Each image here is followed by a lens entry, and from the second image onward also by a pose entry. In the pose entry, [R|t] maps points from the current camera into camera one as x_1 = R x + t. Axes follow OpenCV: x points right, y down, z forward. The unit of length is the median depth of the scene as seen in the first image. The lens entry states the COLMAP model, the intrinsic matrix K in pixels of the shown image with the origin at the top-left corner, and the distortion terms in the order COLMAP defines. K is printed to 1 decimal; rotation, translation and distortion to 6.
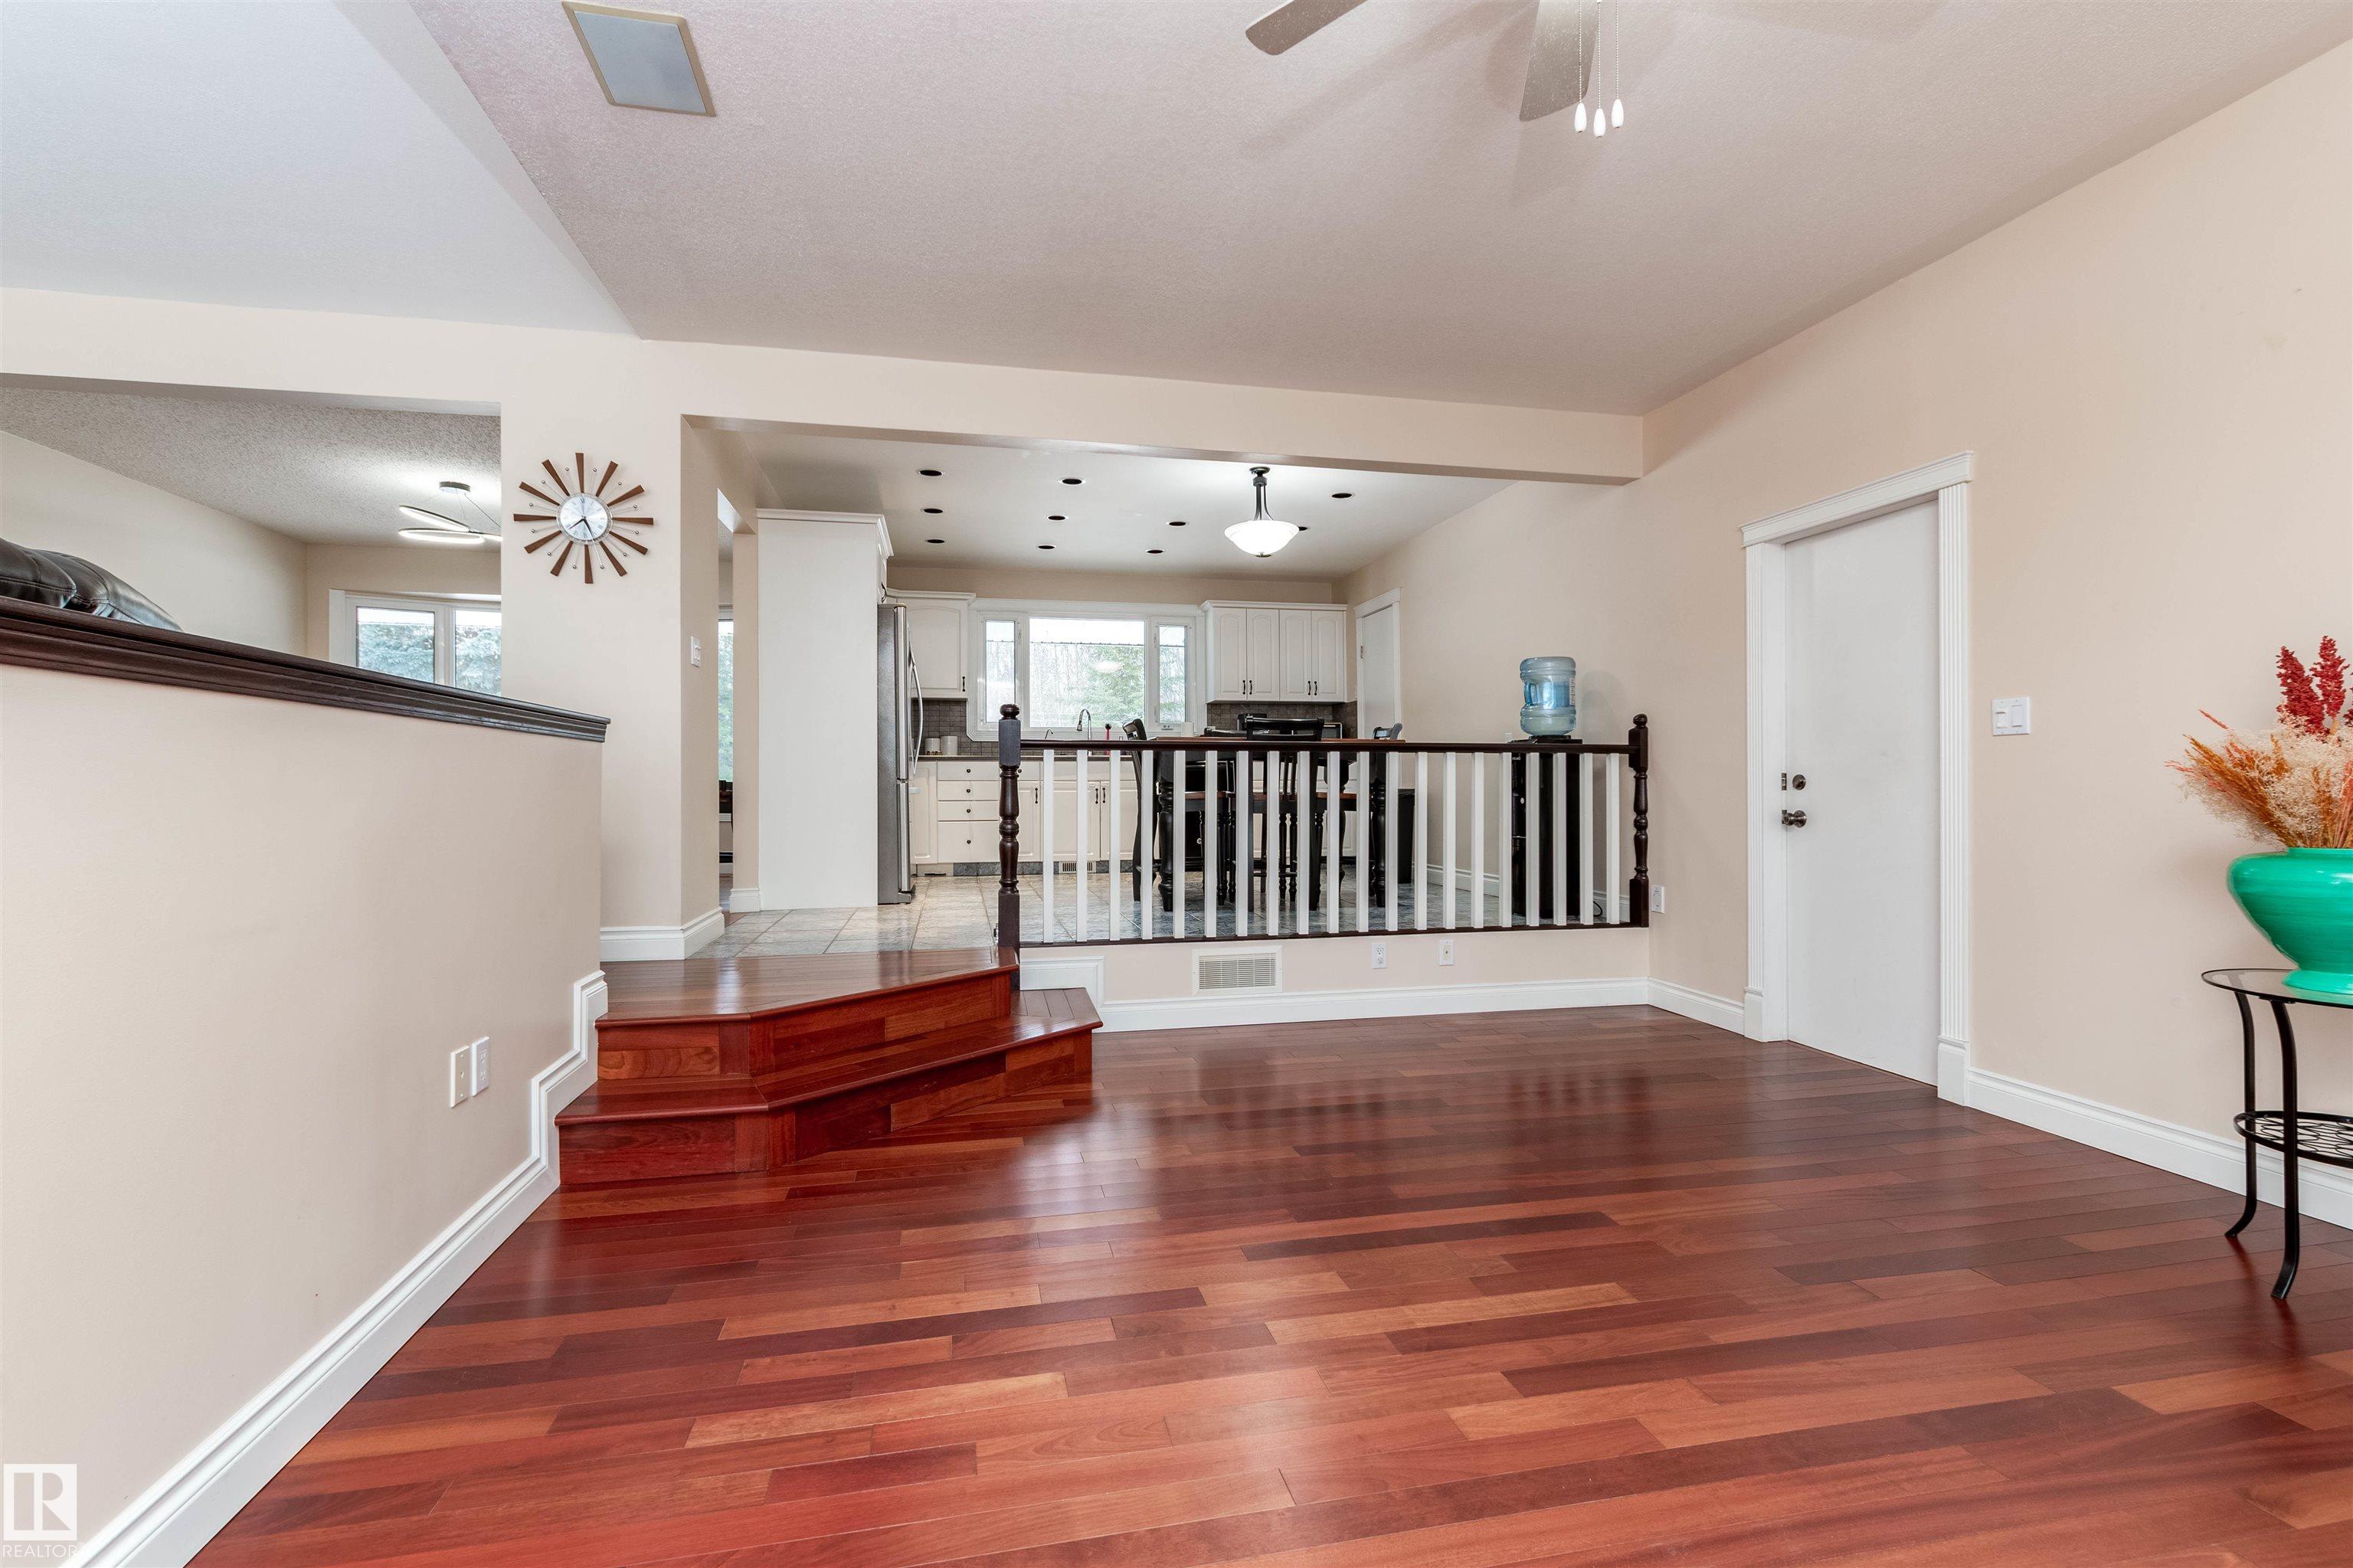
lens RADIAL K [[1055.4, 0, 1181.2], [0, 1055.4, 786.6], [0, 0, 1]] dist [0.005669, 0.000172]
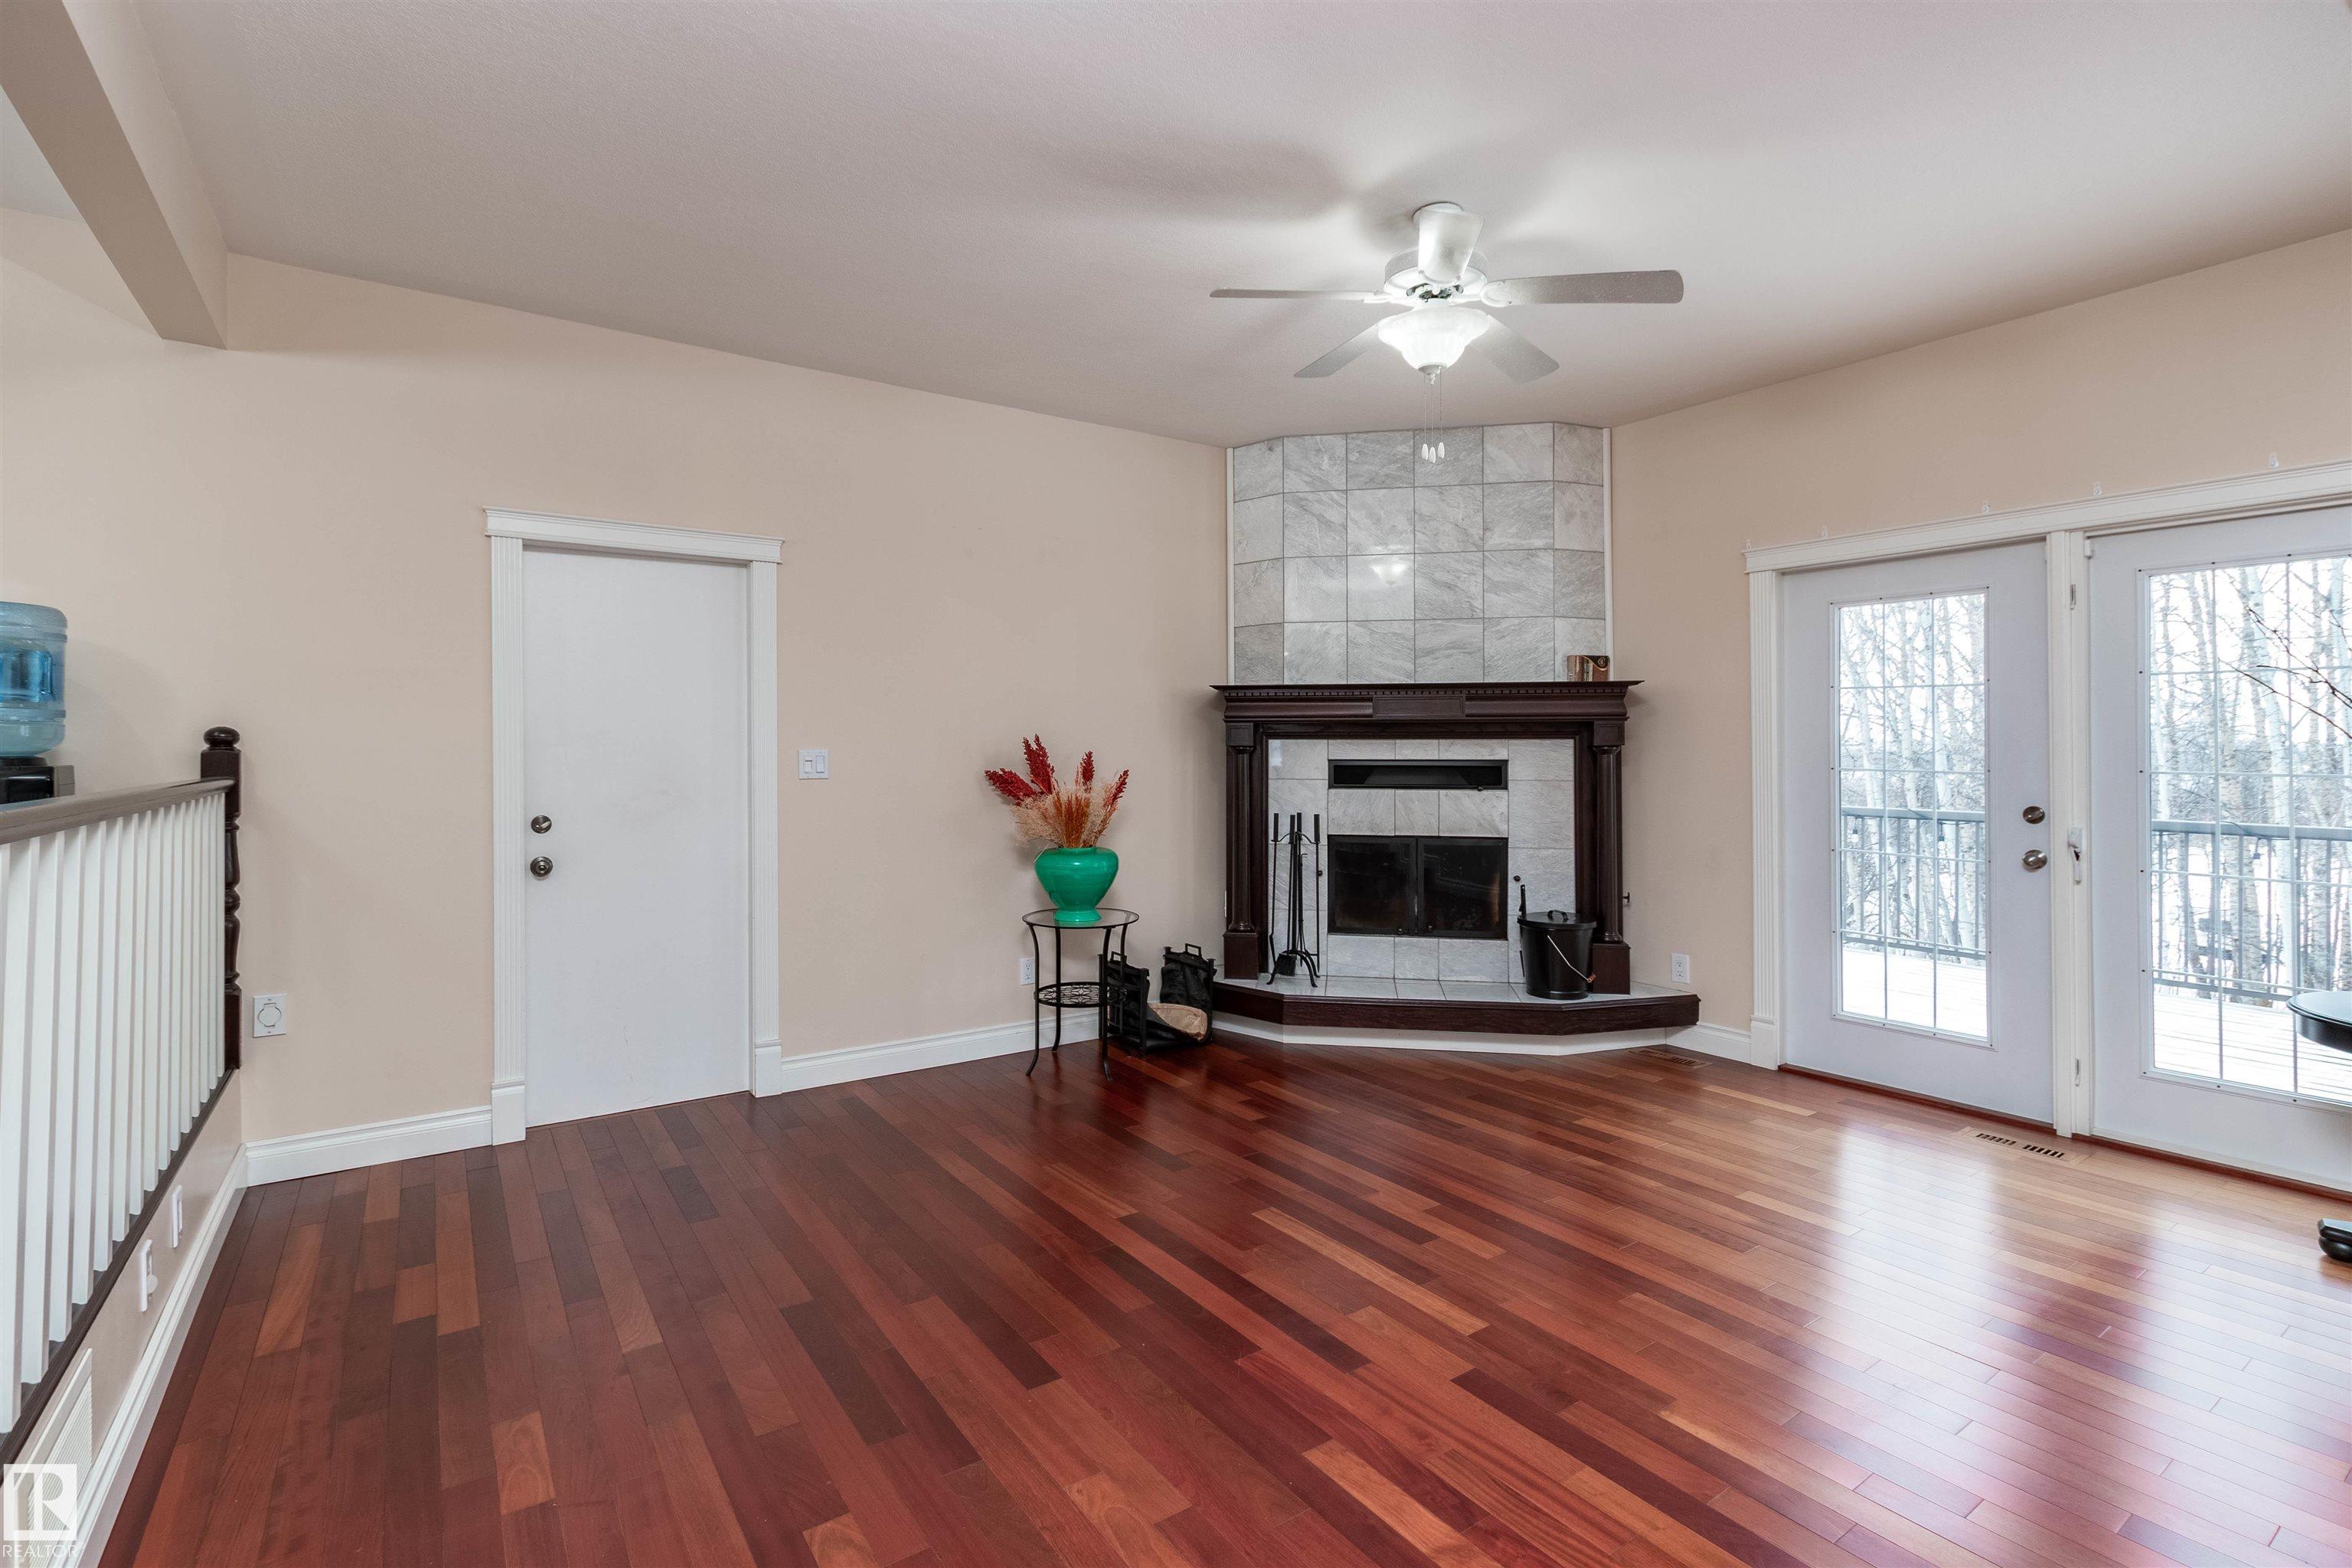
lens RADIAL K [[1054.9, 0, 1189.1], [0, 1054.9, 752.5], [0, 0, 1]] dist [0.005669, 0.000172]
pose [[-0.385315, -0.001646, 0.922784, -0.533432], [0.002884, 0.999991, 0.002988, -0.081327], [-0.922781, 0.003813, -0.385307, 1.062907]]
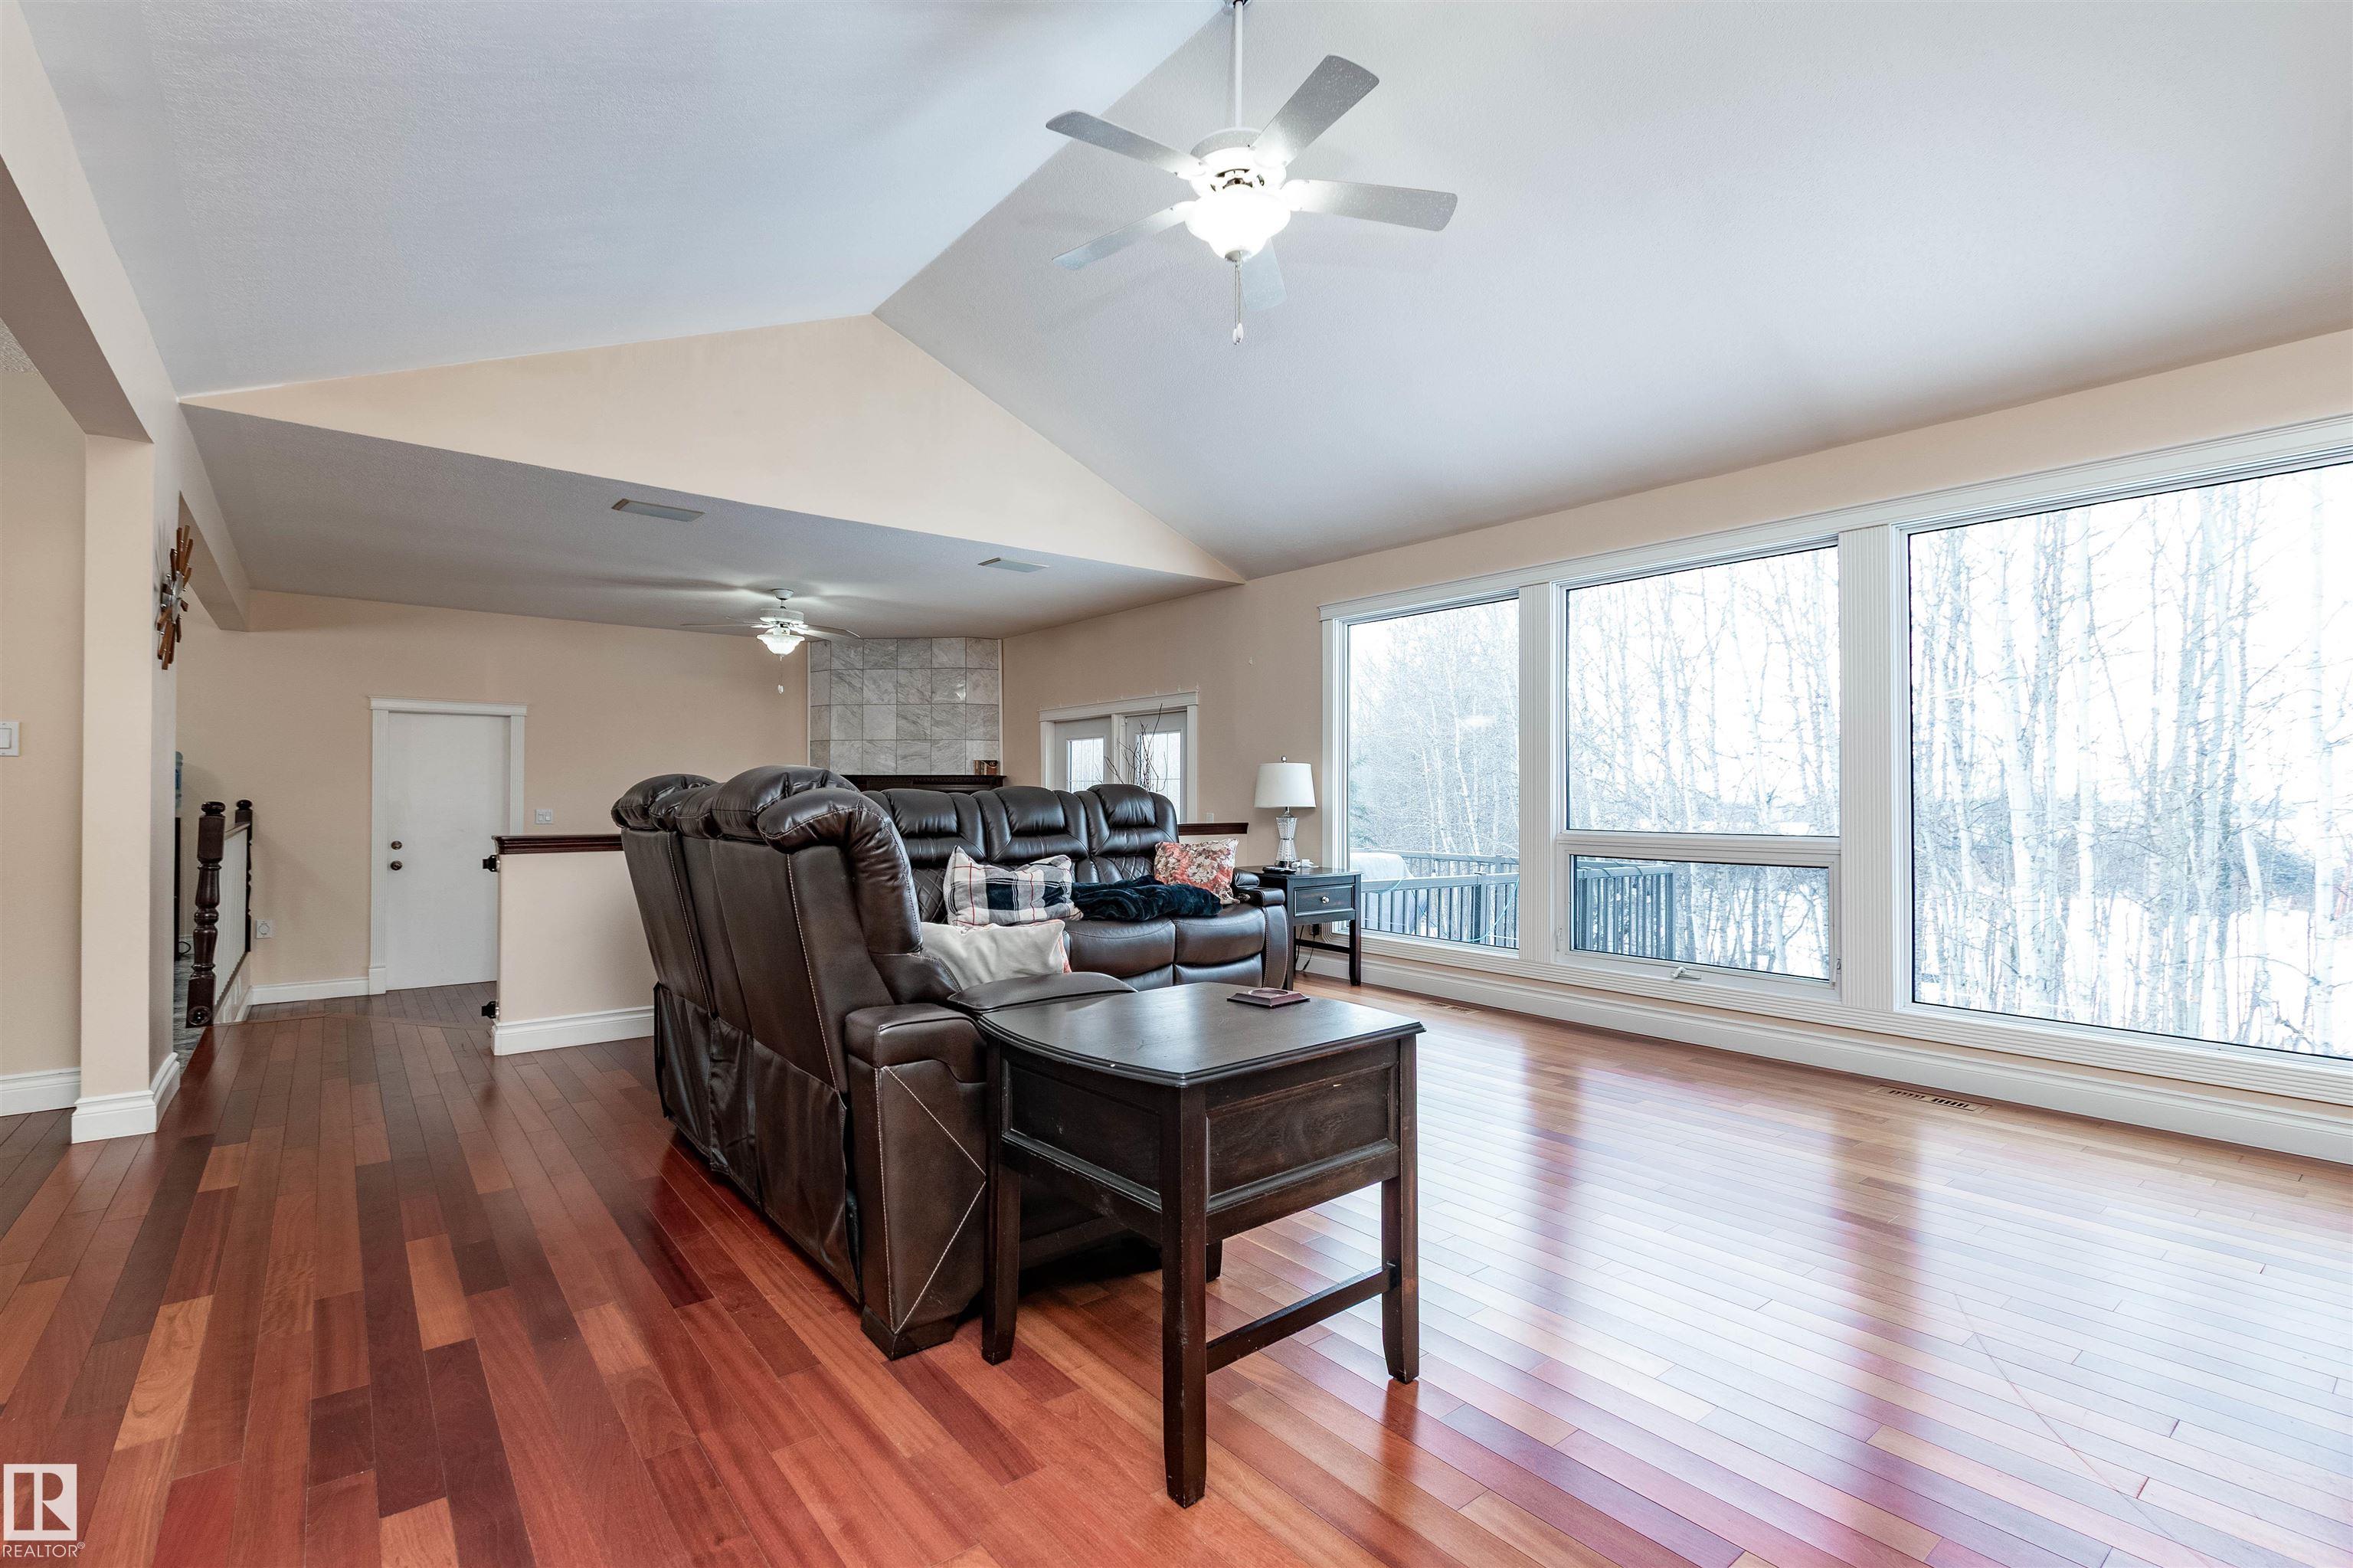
lens RADIAL K [[1055.4, 0, 1189.7], [0, 1055.4, 790.6], [0, 0, 1]] dist [0.005669, 0.000172]
pose [[-0.452515, 0.010070, 0.891700, -2.111005], [-0.000647, 0.999932, -0.011621, -0.098633], [-0.891757, -0.005836, -0.452477, 0.762460]]
